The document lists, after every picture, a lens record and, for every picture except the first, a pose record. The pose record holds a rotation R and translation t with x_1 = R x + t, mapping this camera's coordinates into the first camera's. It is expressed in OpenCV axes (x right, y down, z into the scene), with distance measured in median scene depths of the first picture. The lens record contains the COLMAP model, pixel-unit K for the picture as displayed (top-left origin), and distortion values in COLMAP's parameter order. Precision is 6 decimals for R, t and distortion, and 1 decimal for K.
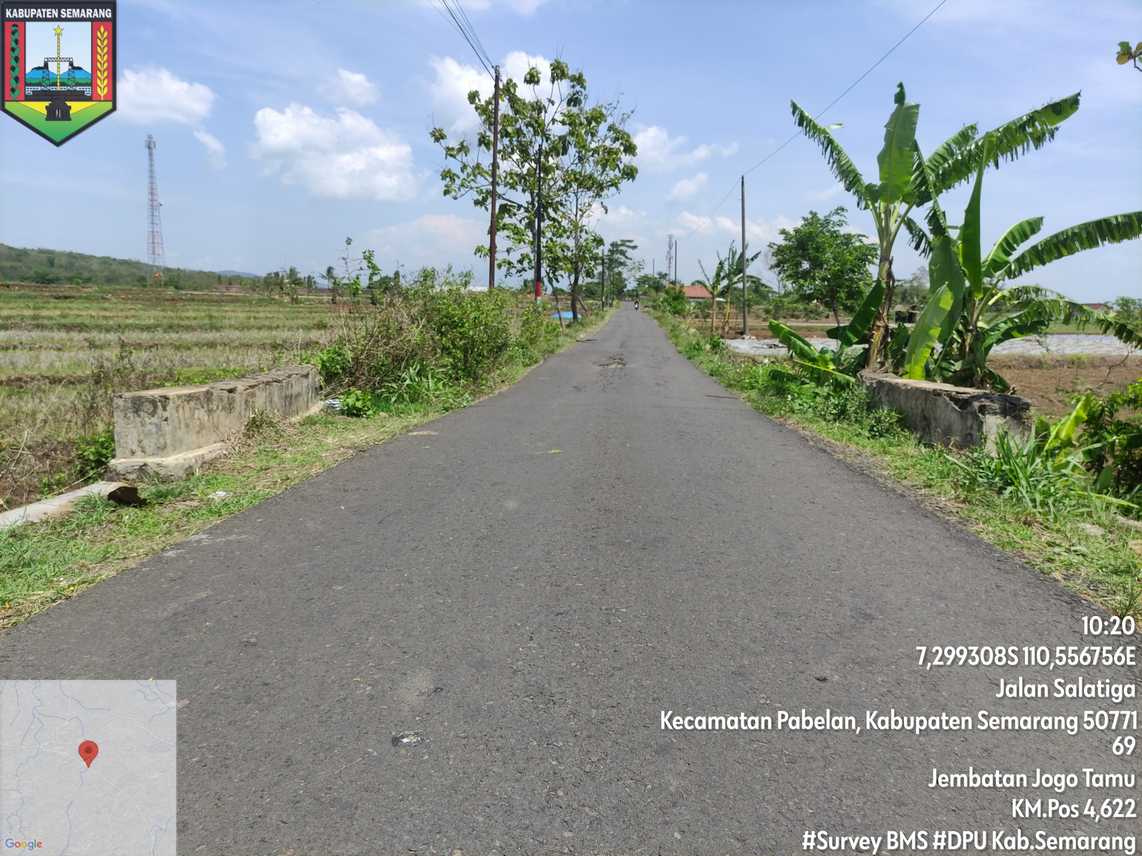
lens RADIAL K [[842.8, 0, 568.7], [0, 842.8, 428.2], [0, 0, 1]] dist [0.047171, -0.051614]
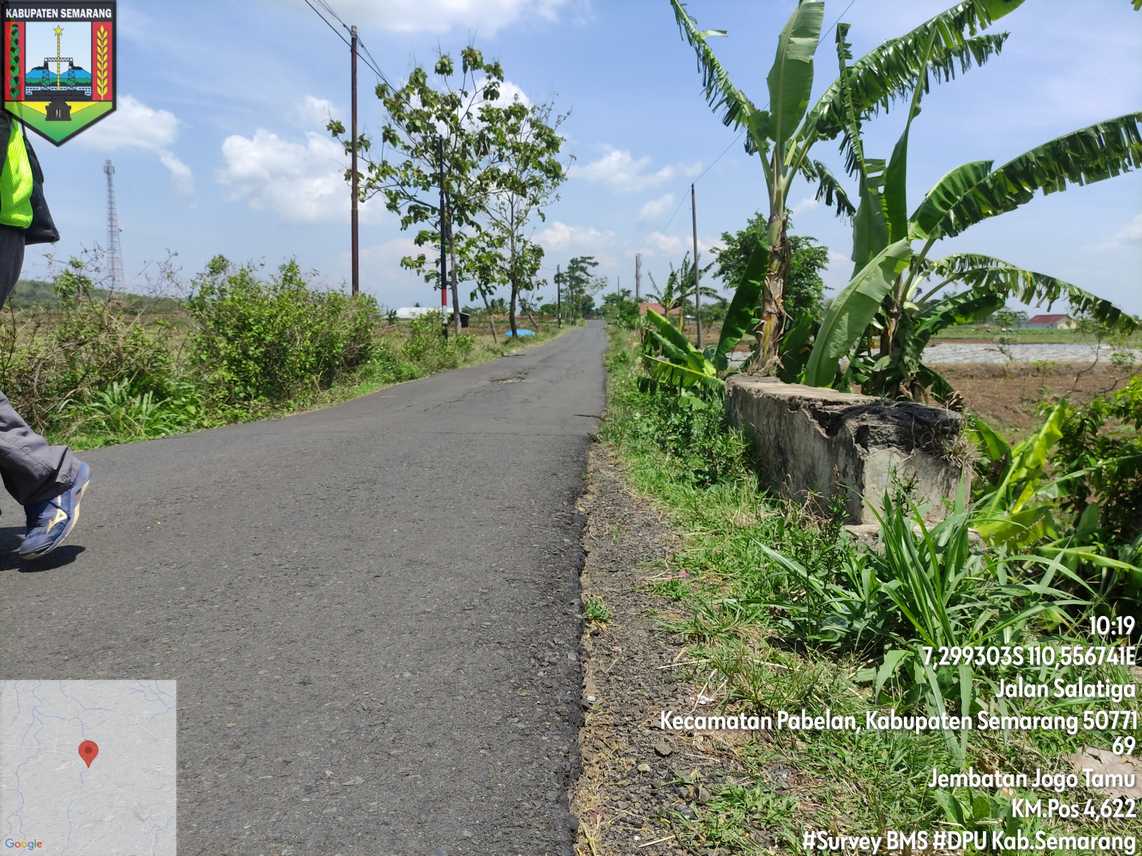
lens RADIAL K [[842.8, 0, 569.7], [0, 842.8, 430.5], [0, 0, 1]] dist [0.047171, -0.051614]
pose [[0.999317, -0.020574, 0.030697, 0.057227], [0.021217, 0.999559, -0.020799, -0.003441], [-0.030255, 0.021436, 0.999312, 0.098259]]
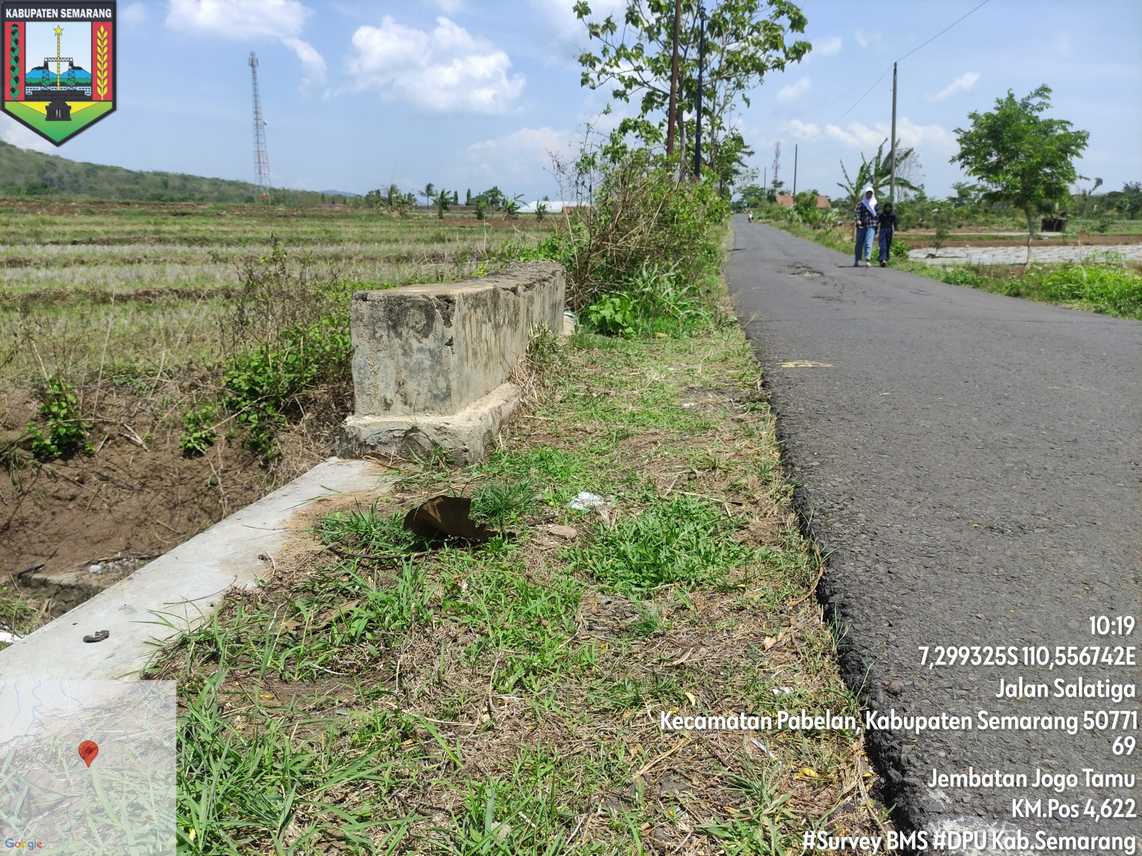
lens RADIAL K [[842.8, 0, 572.0], [0, 842.8, 426.9], [0, 0, 1]] dist [0.047171, -0.051614]
pose [[0.994148, 0.013124, -0.107226, -0.057761], [-0.002983, 0.995550, 0.094189, -0.001262], [0.107985, -0.093318, 0.989763, 0.082907]]
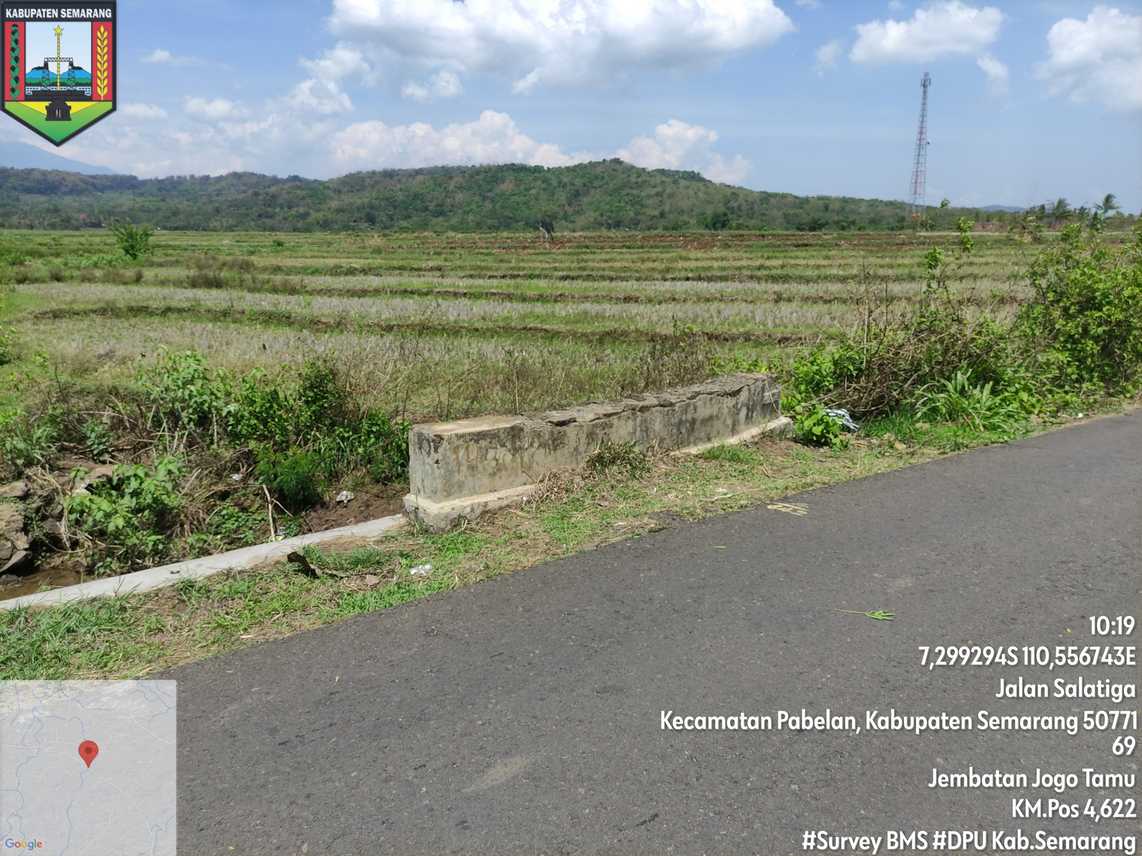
lens RADIAL K [[842.8, 0, 562.2], [0, 842.8, 428.7], [0, 0, 1]] dist [0.047171, -0.051614]
pose [[0.672391, 0.136564, -0.727490, 0.043404], [-0.084920, 0.990576, 0.107463, -0.025528], [0.735309, -0.010478, 0.677651, 0.082756]]
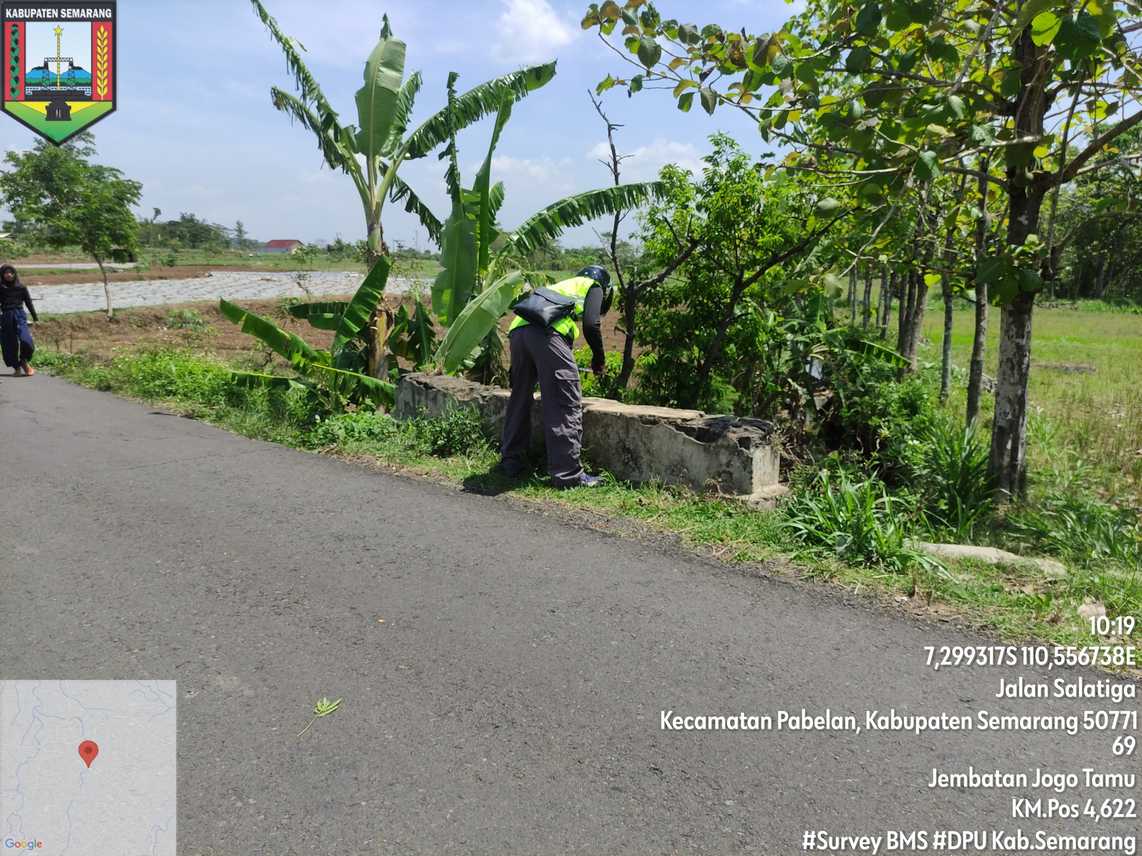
lens RADIAL K [[842.8, 0, 563.9], [0, 842.8, 422.4], [0, 0, 1]] dist [0.047171, -0.051614]
pose [[0.649301, -0.156447, 0.744267, -0.044257], [0.106407, 0.987675, 0.114782, -0.028938], [-0.753051, 0.004667, 0.657945, 0.110864]]
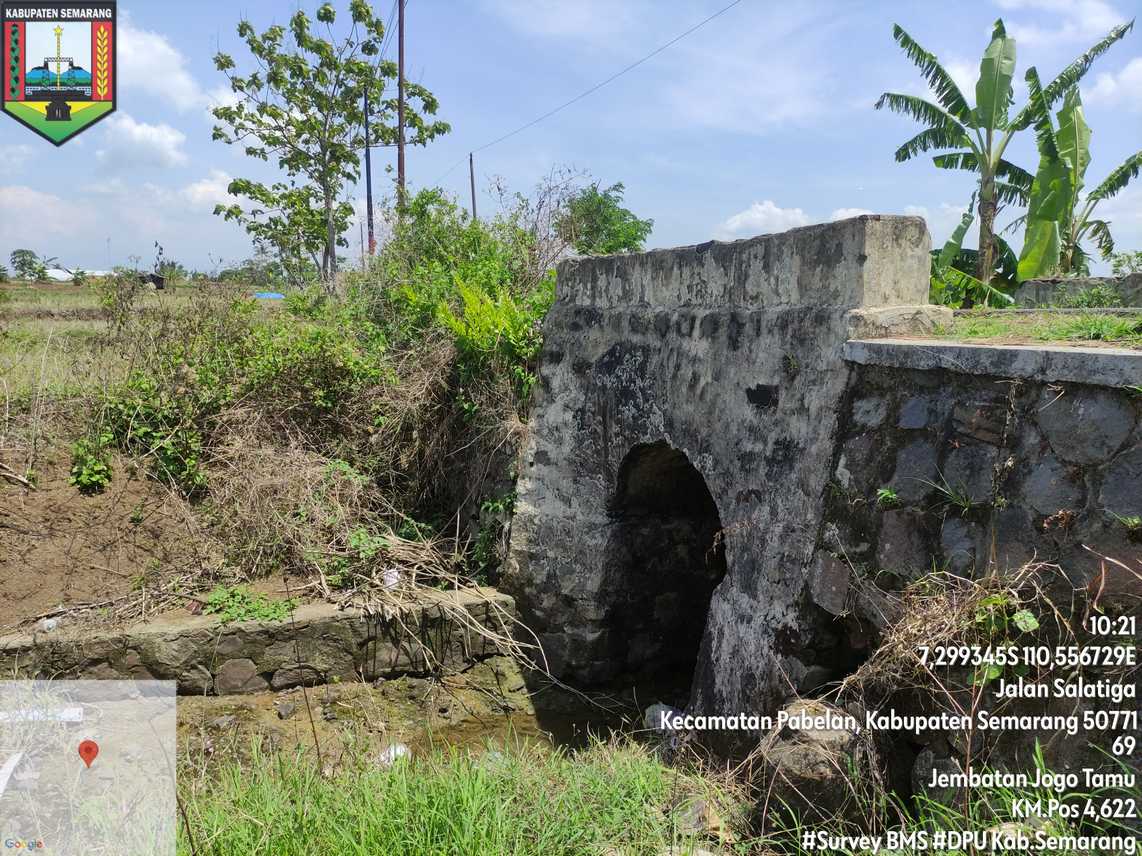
lens RADIAL K [[842.8, 0, 570.4], [0, 842.8, 427.2], [0, 0, 1]] dist [0.047171, -0.051614]
pose [[0.918046, -0.055870, 0.392518, -0.176259], [0.052945, 0.998430, 0.018282, 0.018550], [-0.392923, 0.003999, 0.919563, 0.076084]]
